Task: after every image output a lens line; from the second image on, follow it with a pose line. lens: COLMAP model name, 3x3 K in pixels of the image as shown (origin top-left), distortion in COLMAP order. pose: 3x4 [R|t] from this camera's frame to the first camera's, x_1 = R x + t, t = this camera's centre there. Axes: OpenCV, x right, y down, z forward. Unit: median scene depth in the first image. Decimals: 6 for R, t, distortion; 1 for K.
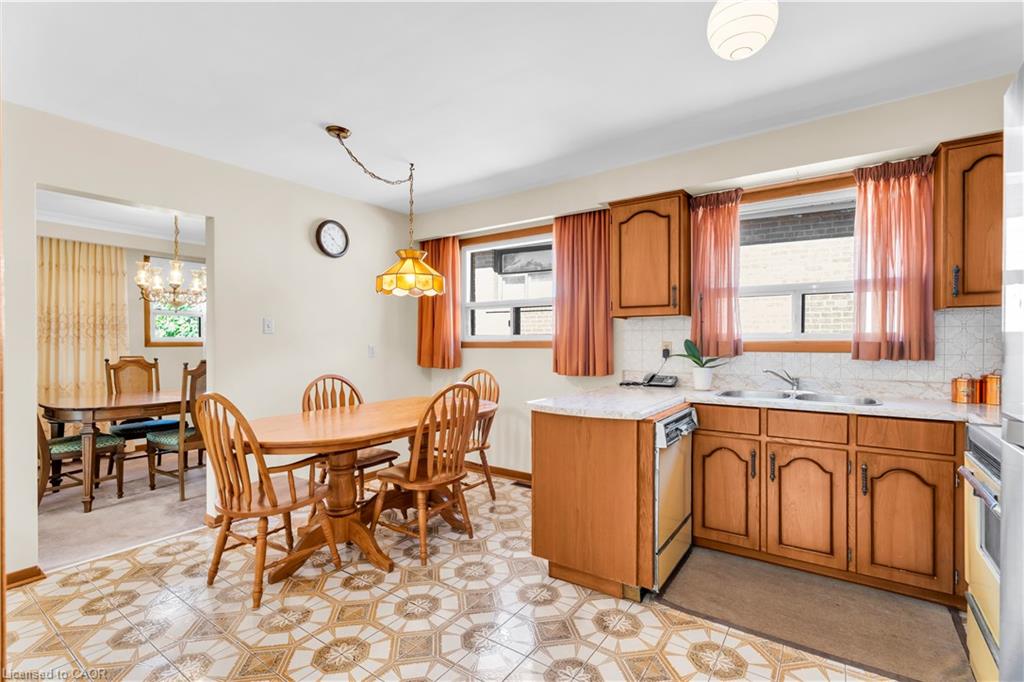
lens RADIAL K [[460.5, 0, 515.6], [0, 460.5, 343.5], [0, 0, 1]] dist [0.000683, 0.000554]
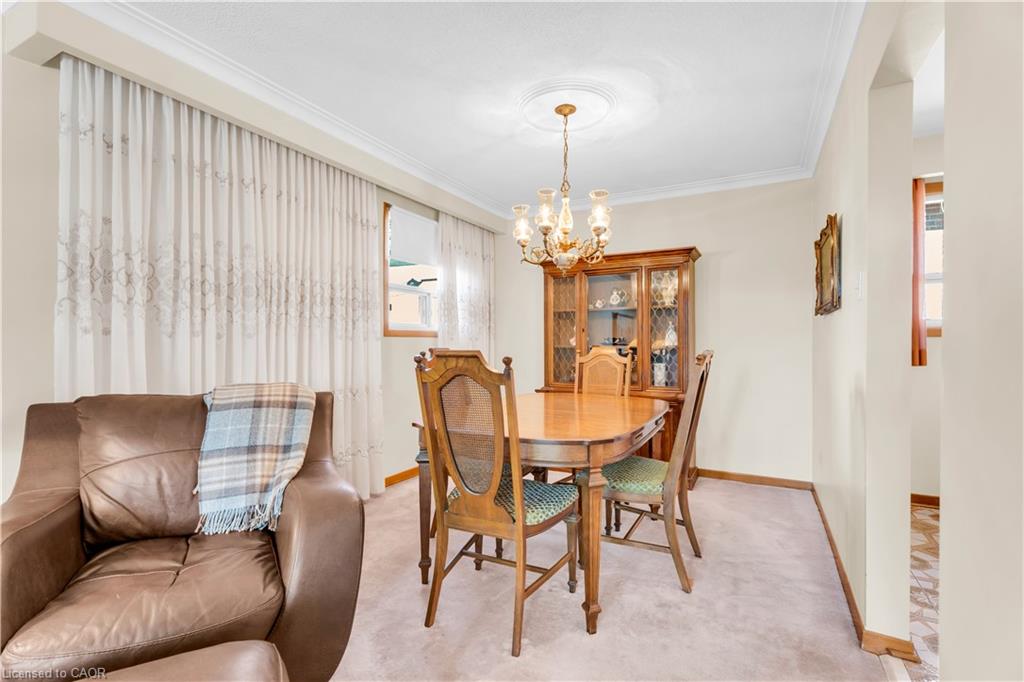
lens RADIAL K [[460.5, 0, 515.6], [0, 460.5, 343.5], [0, 0, 1]] dist [0.000683, 0.000554]
pose [[0.993026, 0.000732, 0.117891, -1.280530], [-0.000182, 0.999989, -0.004675, 0.035844], [-0.117893, 0.004621, 0.993016, 0.570714]]
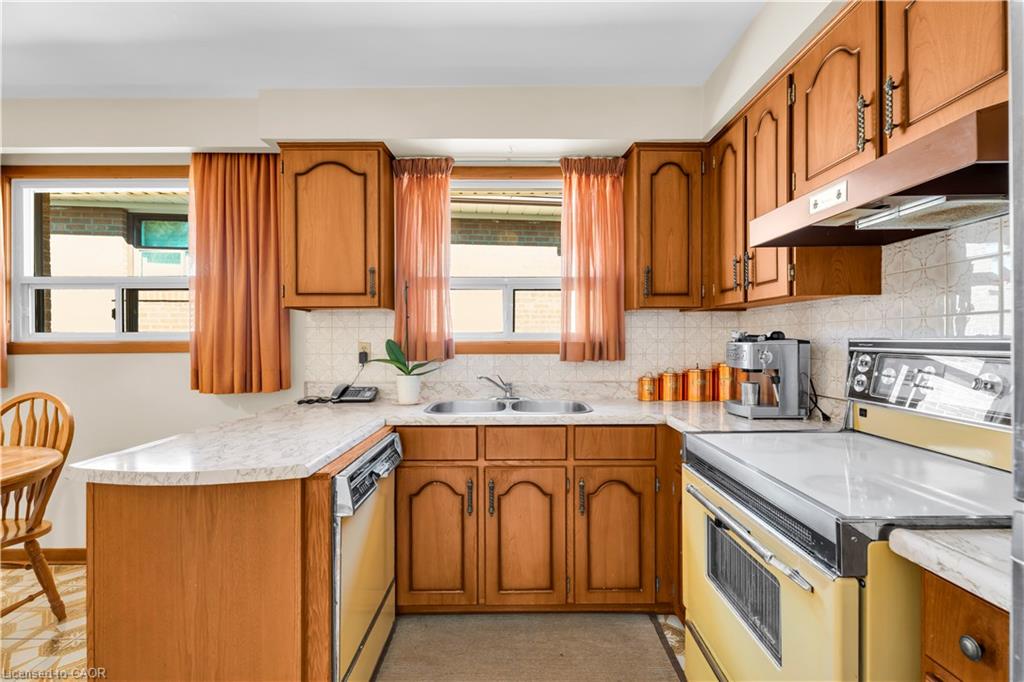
lens RADIAL K [[456.6, 0, 515.0], [0, 456.6, 342.6], [0, 0, 1]] dist [-0.000721, 0.000003]
pose [[0.818397, -0.003499, 0.574642, 0.117029], [0.004567, 0.999989, -0.000415, -0.002756], [-0.574635, 0.002964, 0.818404, 0.282204]]
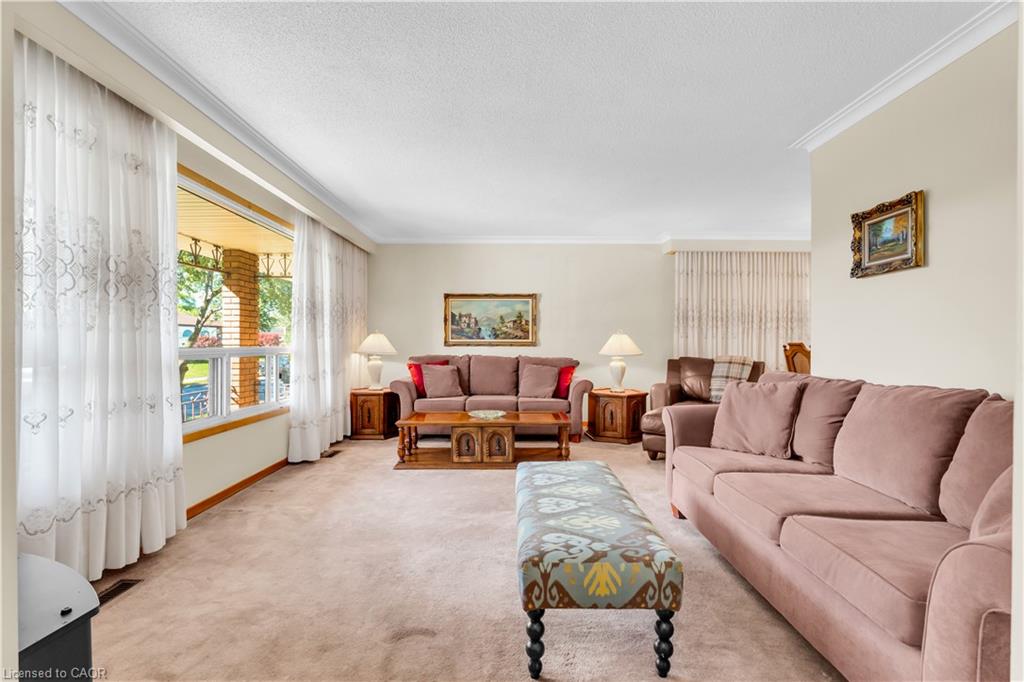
lens RADIAL K [[460.5, 0, 515.6], [0, 460.5, 343.5], [0, 0, 1]] dist [0.000683, 0.000554]
pose [[0.576840, 0.002333, -0.816854, -0.560878], [-0.005750, 0.999983, -0.001205, 0.051711], [0.816837, 0.005392, 0.576843, -0.493797]]
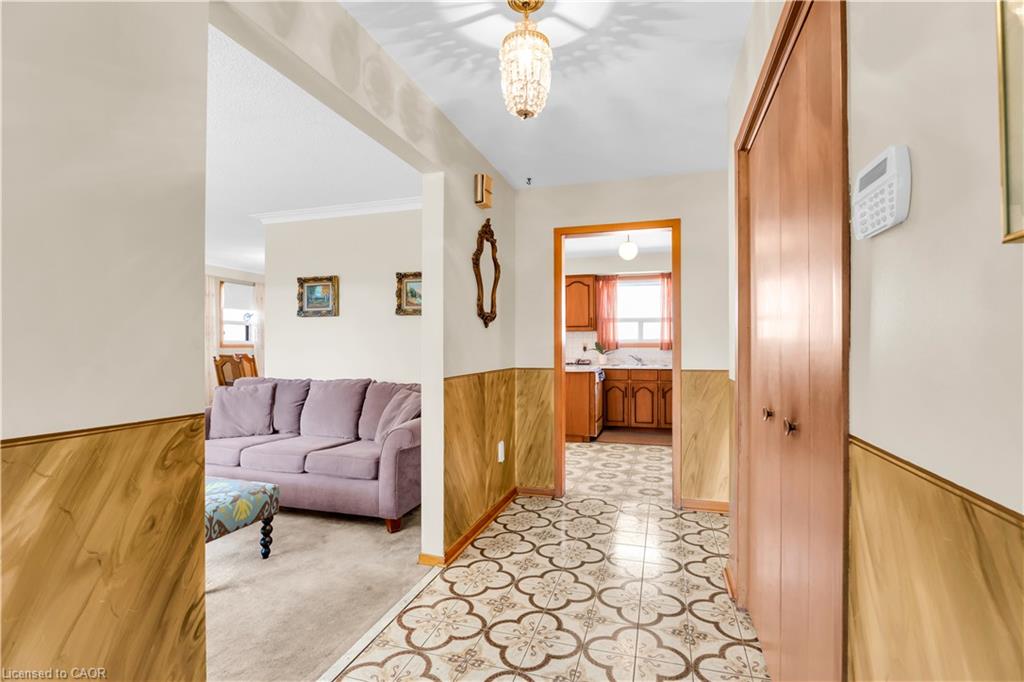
lens RADIAL K [[461.1, 0, 528.7], [0, 461.1, 344.3], [0, 0, 1]] dist [-0.001953, 0.000069]
pose [[0.947729, -0.001164, 0.319075, -0.692508], [0.004272, 0.999950, -0.009039, 0.022686], [-0.319049, 0.009930, 0.947686, -1.066715]]
